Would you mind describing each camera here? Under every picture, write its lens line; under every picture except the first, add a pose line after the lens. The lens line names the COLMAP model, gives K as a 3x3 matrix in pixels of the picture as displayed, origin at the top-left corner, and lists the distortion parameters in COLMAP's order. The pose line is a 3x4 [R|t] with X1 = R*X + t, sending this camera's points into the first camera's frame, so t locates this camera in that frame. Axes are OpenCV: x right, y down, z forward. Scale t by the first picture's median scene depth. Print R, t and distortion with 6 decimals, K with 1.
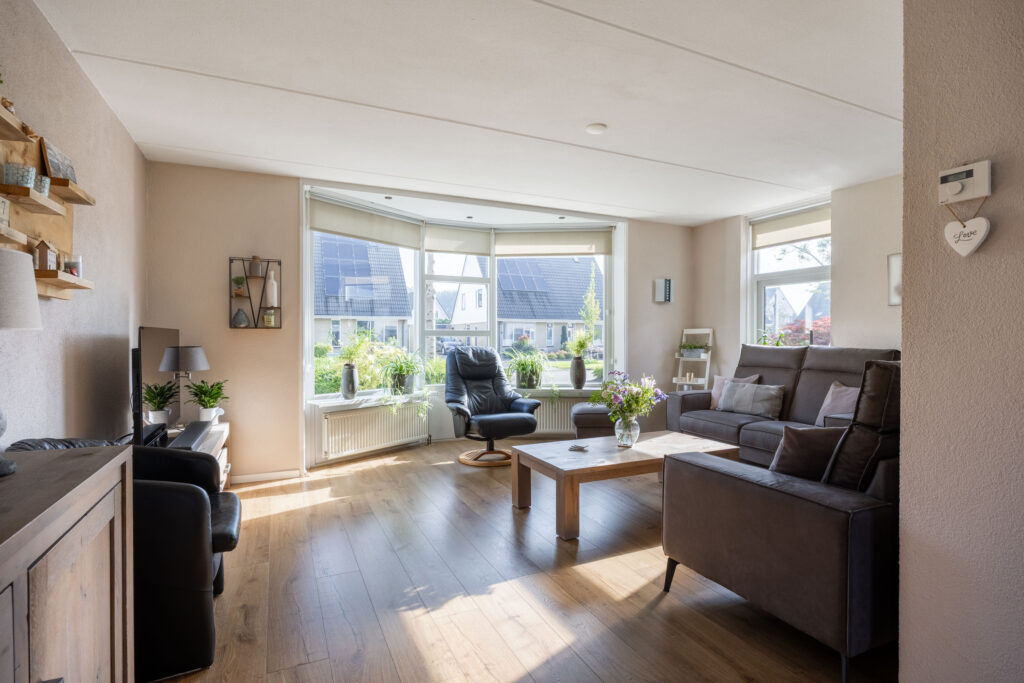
lens RADIAL K [[504.4, 0, 509.2], [0, 504.4, 341.2], [0, 0, 1]] dist [-0.008847, 0.000502]
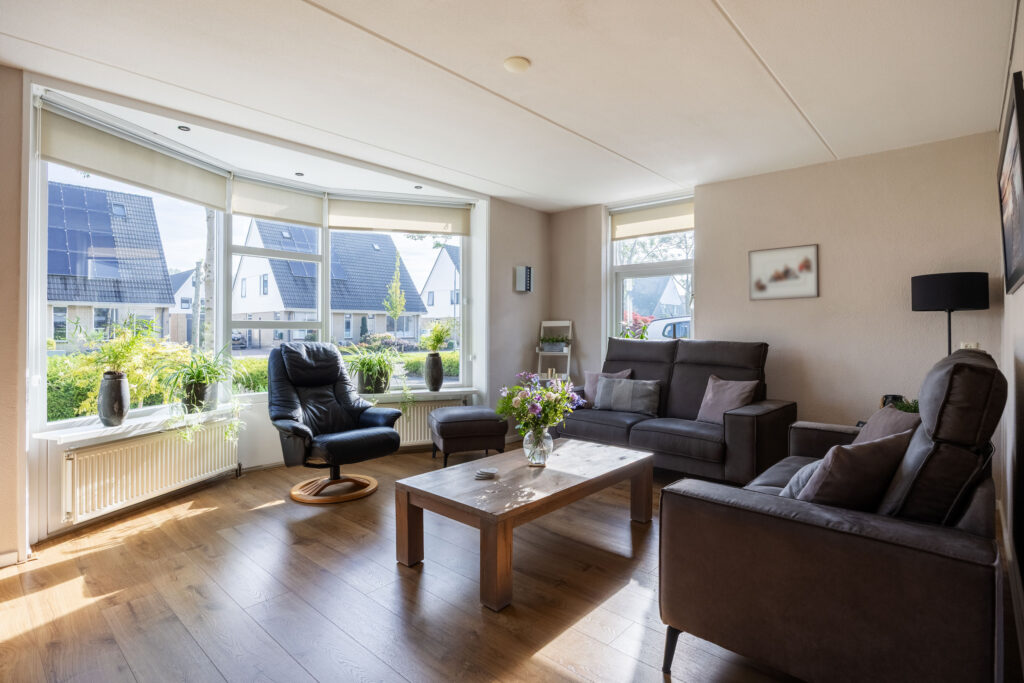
lens RADIAL K [[512.6, 0, 507.9], [0, 512.6, 326.7], [0, 0, 1]] dist [-0.007563, -0.000172]
pose [[0.923474, 0.002277, 0.383655, -0.099468], [0.002417, 0.999928, -0.011752, -0.004118], [-0.383654, 0.011780, 0.923402, 0.194134]]
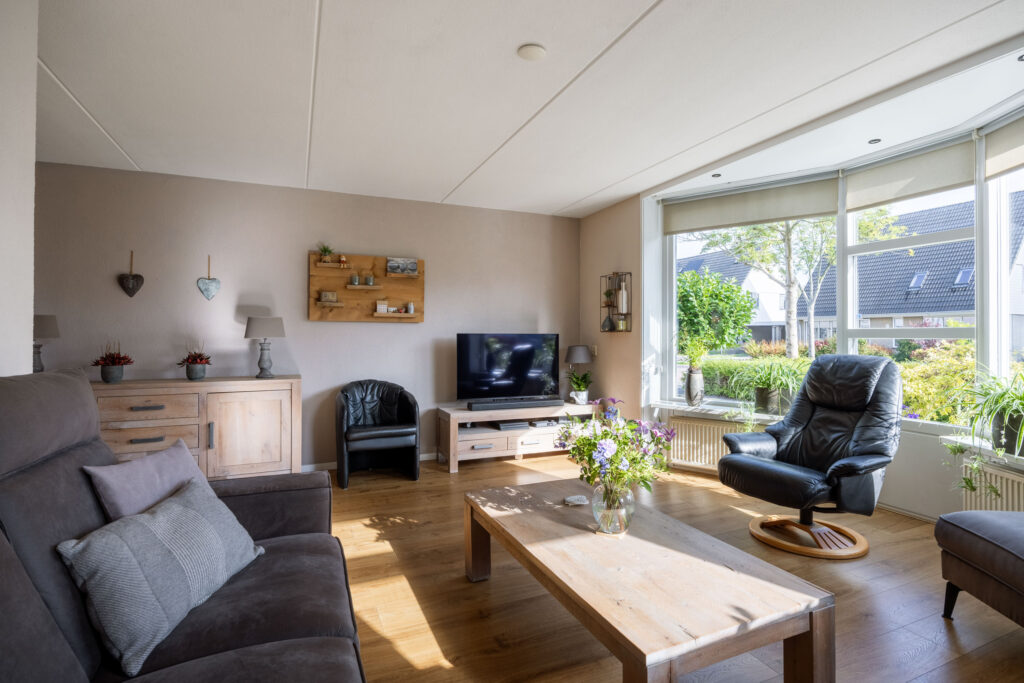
lens RADIAL K [[505.3, 0, 514.0], [0, 505.3, 331.7], [0, 0, 1]] dist [-0.005399, -0.000091]
pose [[-0.023665, -0.010954, -0.999660, 0.632547], [-0.006675, 0.999919, -0.010799, -0.010361], [0.999698, 0.006417, -0.023736, 0.698662]]
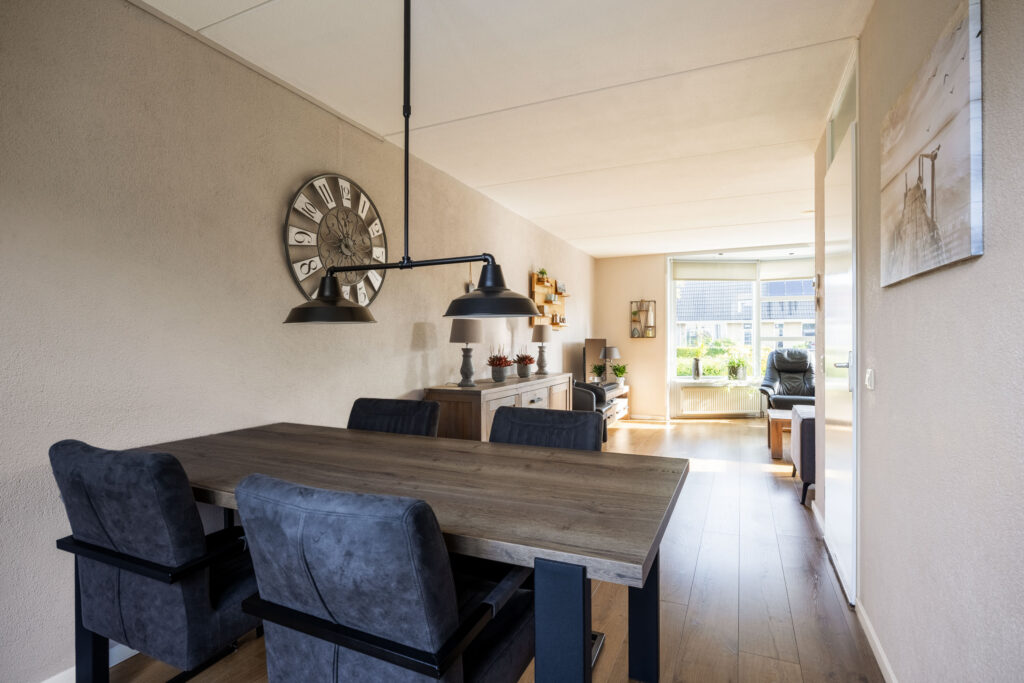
lens RADIAL K [[504.4, 0, 509.2], [0, 504.4, 341.2], [0, 0, 1]] dist [-0.008847, 0.000502]
pose [[0.649004, -0.003220, -0.760778, 0.540411], [-0.001796, 0.999982, -0.005764, -0.001072], [0.760783, 0.005107, 0.648987, -0.536791]]
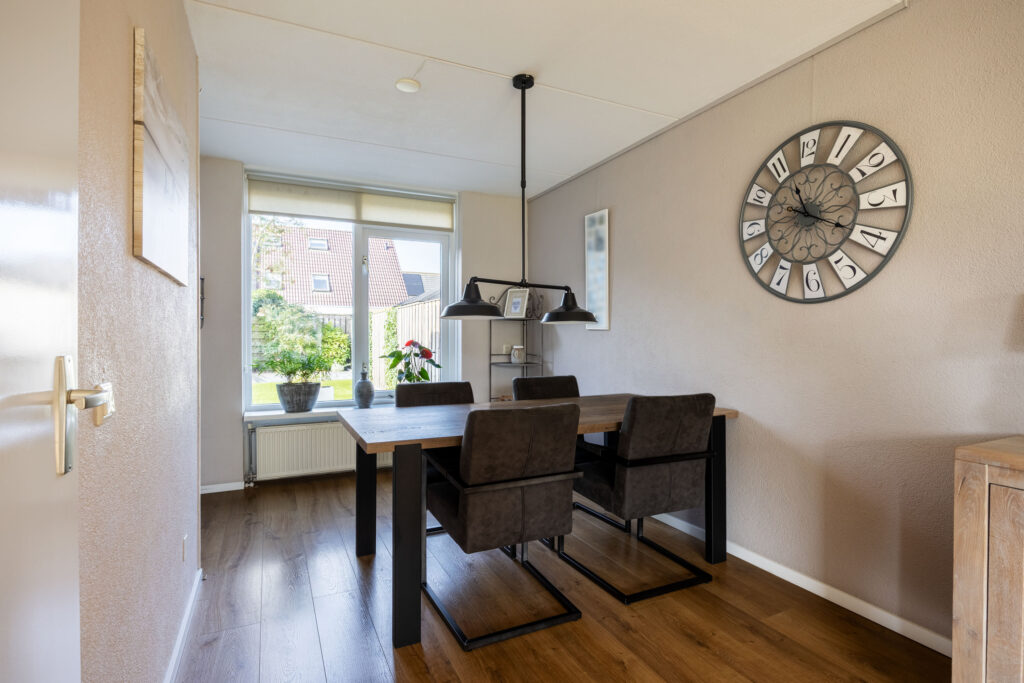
lens RADIAL K [[504.4, 0, 509.2], [0, 504.4, 341.2], [0, 0, 1]] dist [-0.008847, 0.000502]
pose [[-0.999888, -0.003457, -0.014550, 0.234532], [-0.003631, 0.999923, 0.011900, -0.001143], [0.014508, 0.011951, -0.999823, 0.218338]]
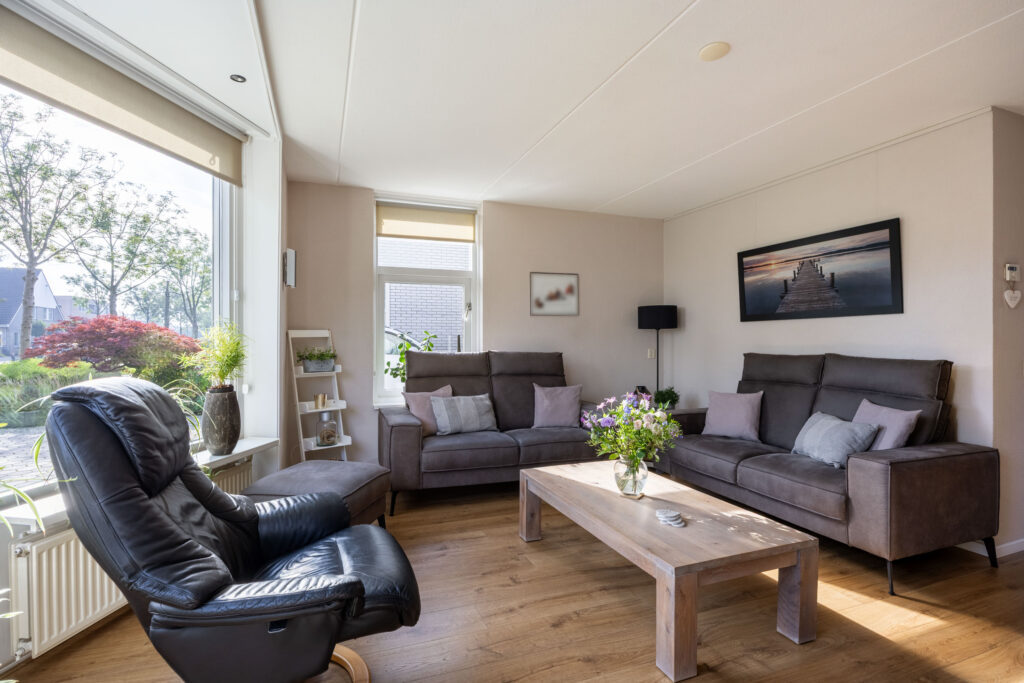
lens RADIAL K [[504.4, 0, 509.2], [0, 504.4, 341.2], [0, 0, 1]] dist [-0.008847, 0.000502]
pose [[0.066507, -0.007134, 0.997760, -0.388330], [0.005722, 0.999961, 0.006768, -0.015976], [-0.997770, 0.005259, 0.066545, 0.874331]]
